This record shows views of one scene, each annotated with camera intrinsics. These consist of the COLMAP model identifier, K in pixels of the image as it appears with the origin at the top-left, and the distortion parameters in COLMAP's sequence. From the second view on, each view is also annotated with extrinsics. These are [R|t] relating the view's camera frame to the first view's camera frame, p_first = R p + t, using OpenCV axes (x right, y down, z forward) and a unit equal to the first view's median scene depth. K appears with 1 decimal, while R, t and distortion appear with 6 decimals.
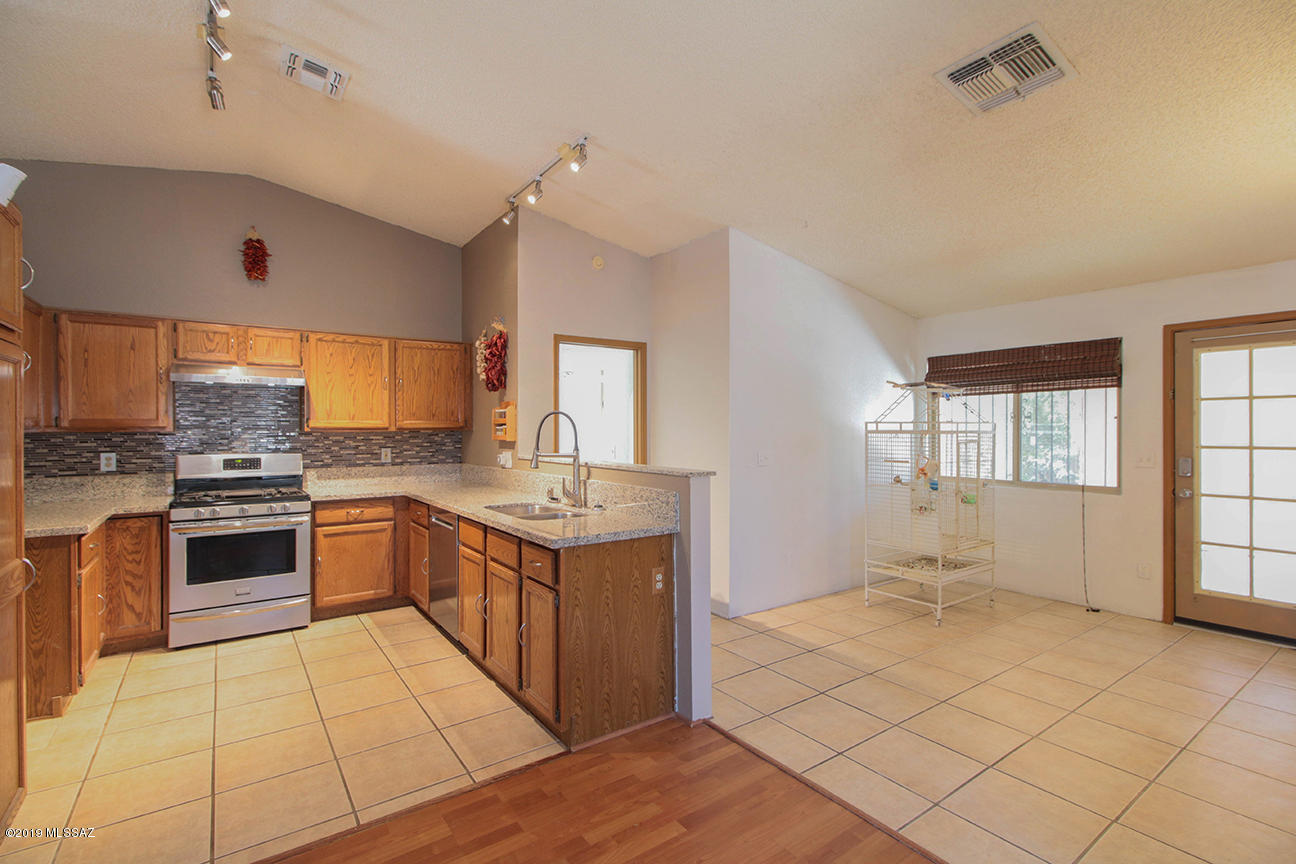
lens RADIAL K [[595.9, 0, 657.3], [0, 595.9, 428.7], [0, 0, 1]] dist [0.020941, -0.007362]
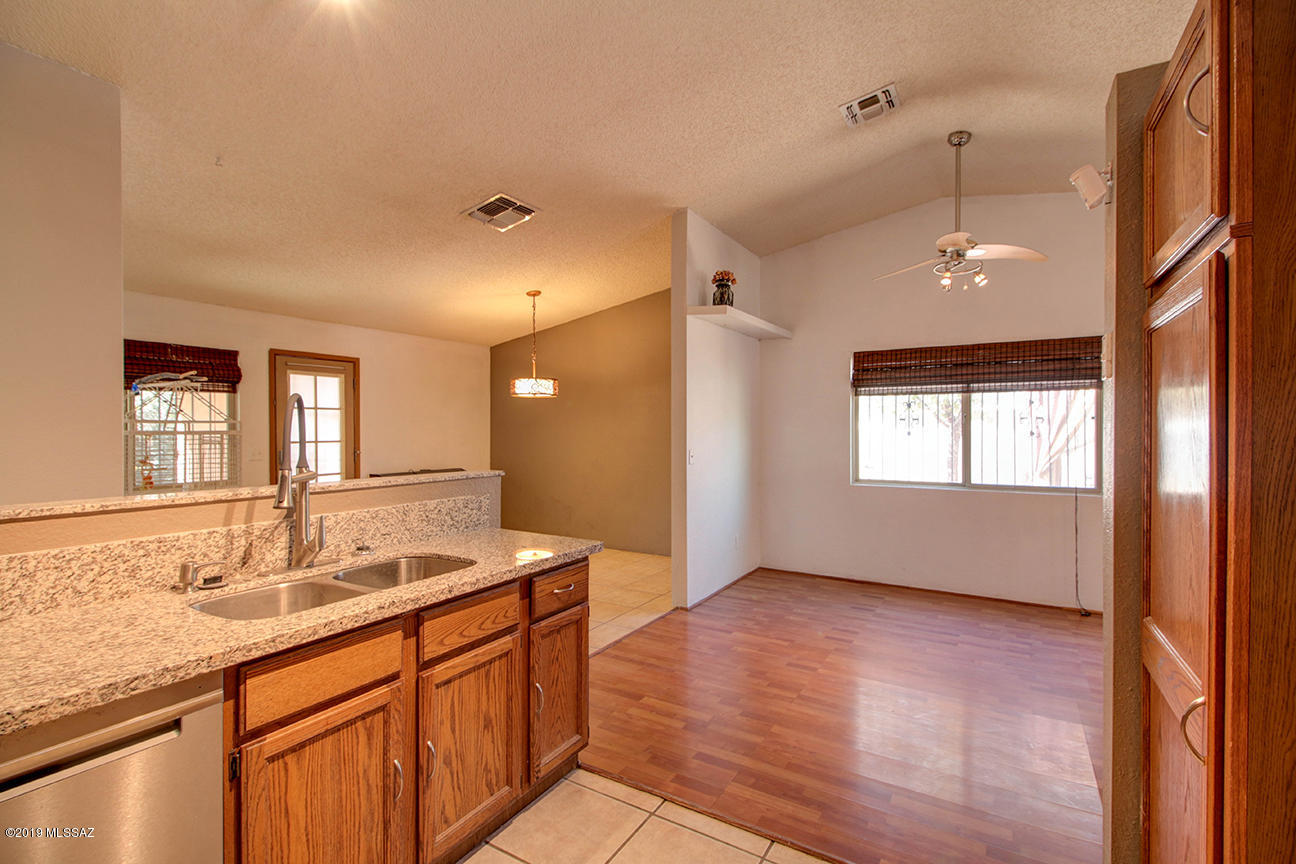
lens RADIAL K [[595.9, 0, 636.7], [0, 595.9, 425.9], [0, 0, 1]] dist [0.020941, -0.007362]
pose [[-0.377579, 0.004955, 0.925964, -0.652444], [0.003093, 0.999987, -0.004089, 0.000519], [-0.925972, 0.001320, -0.377589, 0.780311]]
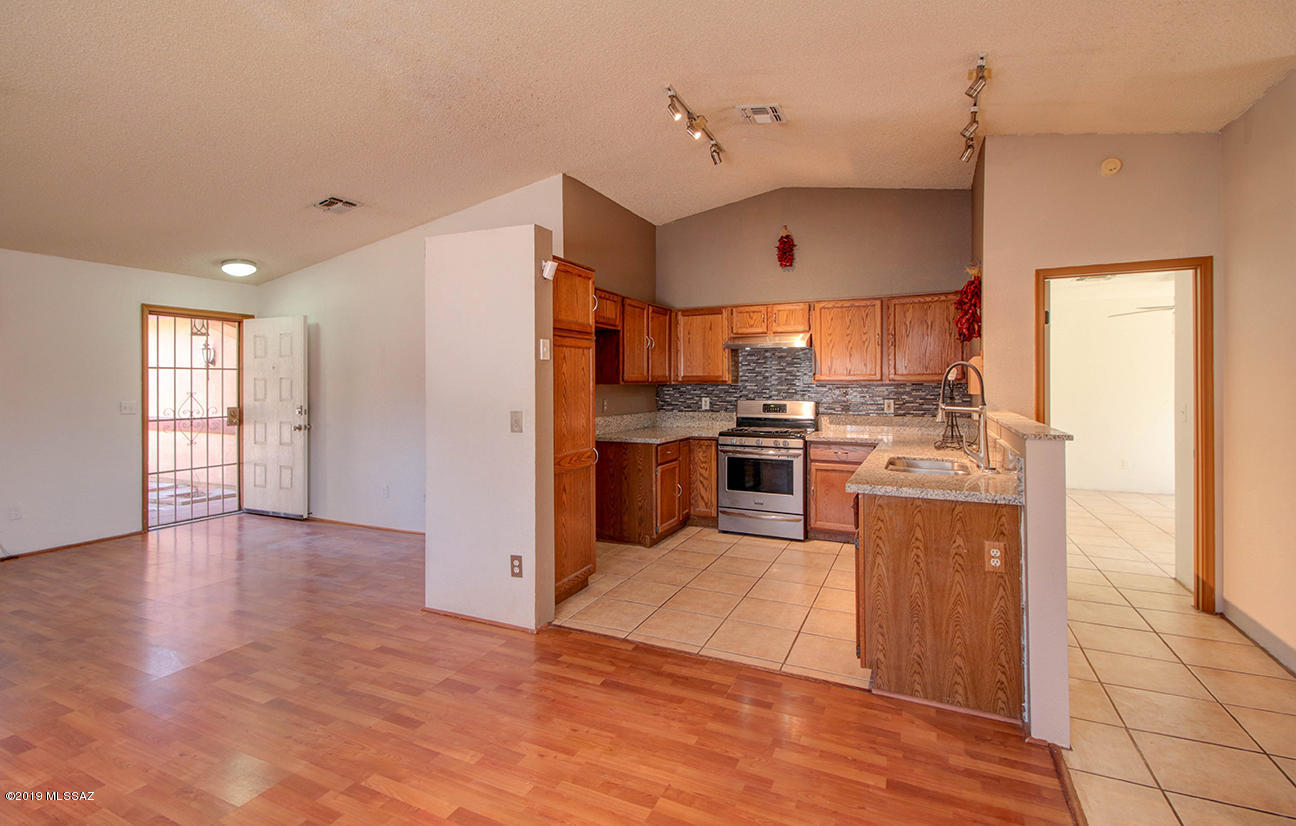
lens RADIAL K [[613.6, 0, 617.2], [0, 613.6, 380.1], [0, 0, 1]] dist [0.012651, -0.004451]
pose [[0.462272, -0.004381, -0.886727, 0.368194], [0.001363, 0.999990, -0.004230, 0.001748], [0.886737, 0.000746, 0.462273, 0.070659]]
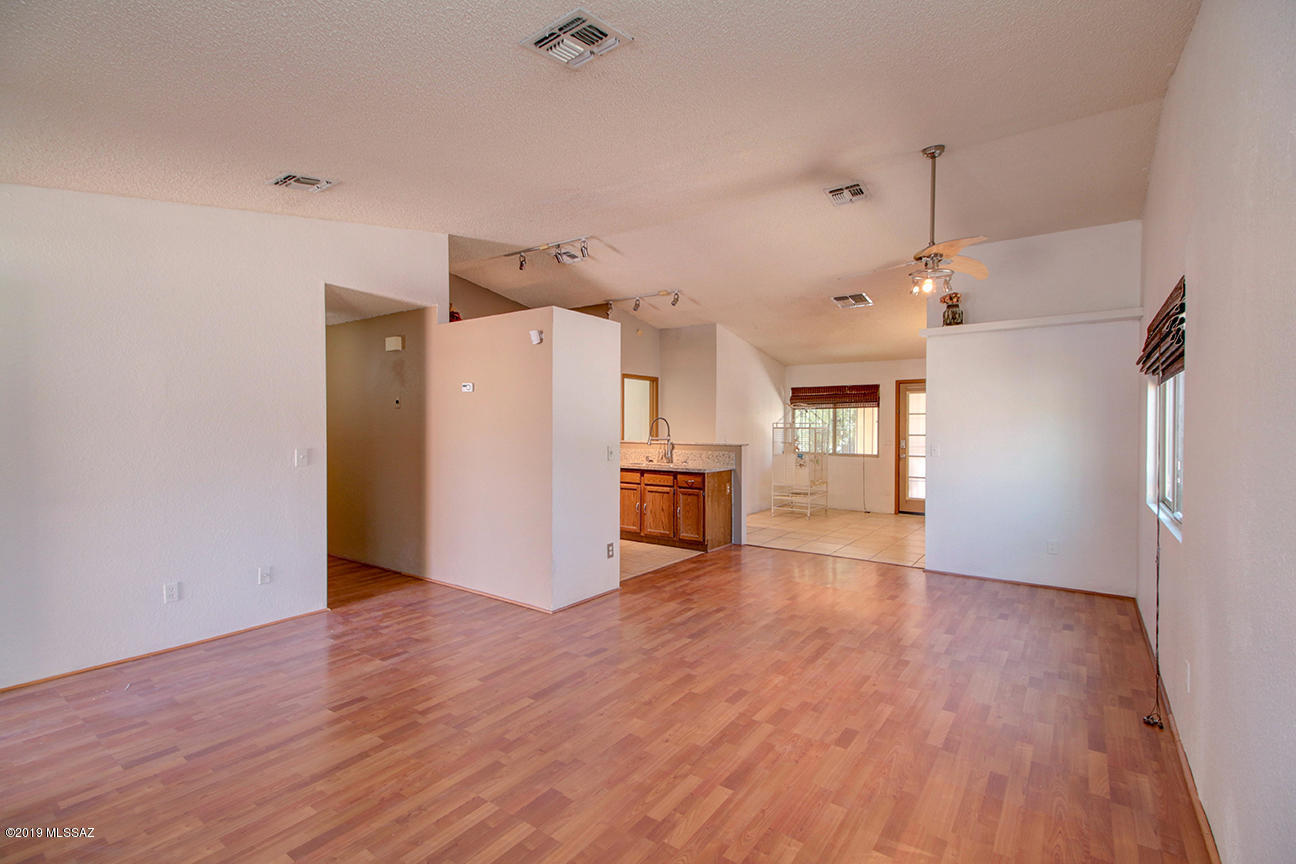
lens RADIAL K [[595.9, 0, 650.9], [0, 595.9, 427.2], [0, 0, 1]] dist [0.020941, -0.007362]
pose [[0.949055, 0.003927, 0.315086, -0.724338], [-0.005821, 0.999970, 0.005070, -0.005520], [-0.315057, -0.006645, 0.949050, -0.823689]]
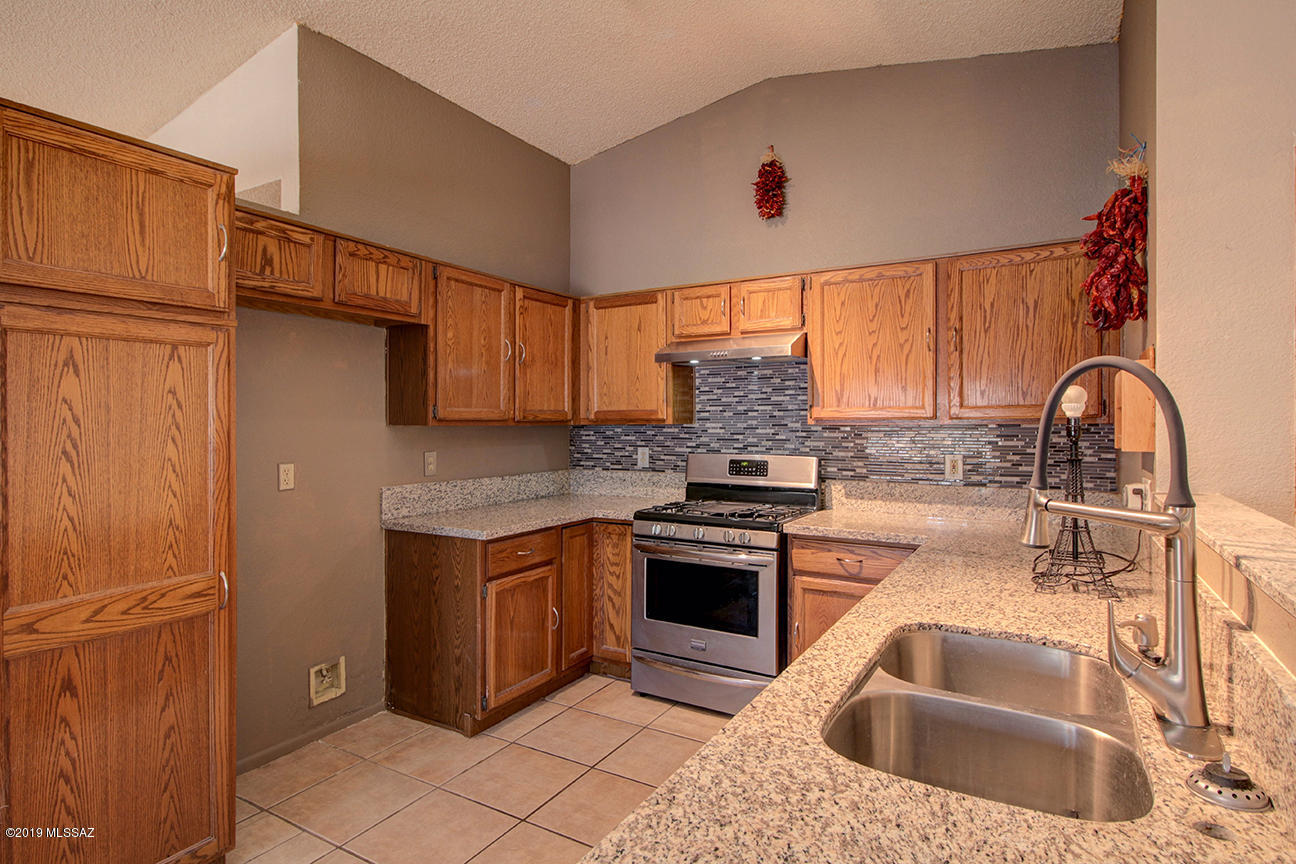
lens RADIAL K [[675.9, 0, 635.8], [0, 675.9, 422.2], [0, 0, 1]] dist [0.005406, -0.000575]
pose [[0.384427, 0.001197, -0.923155, 0.033431], [0.000887, 0.999998, 0.001666, 0.000200], [0.923155, -0.001459, 0.384425, 0.577125]]
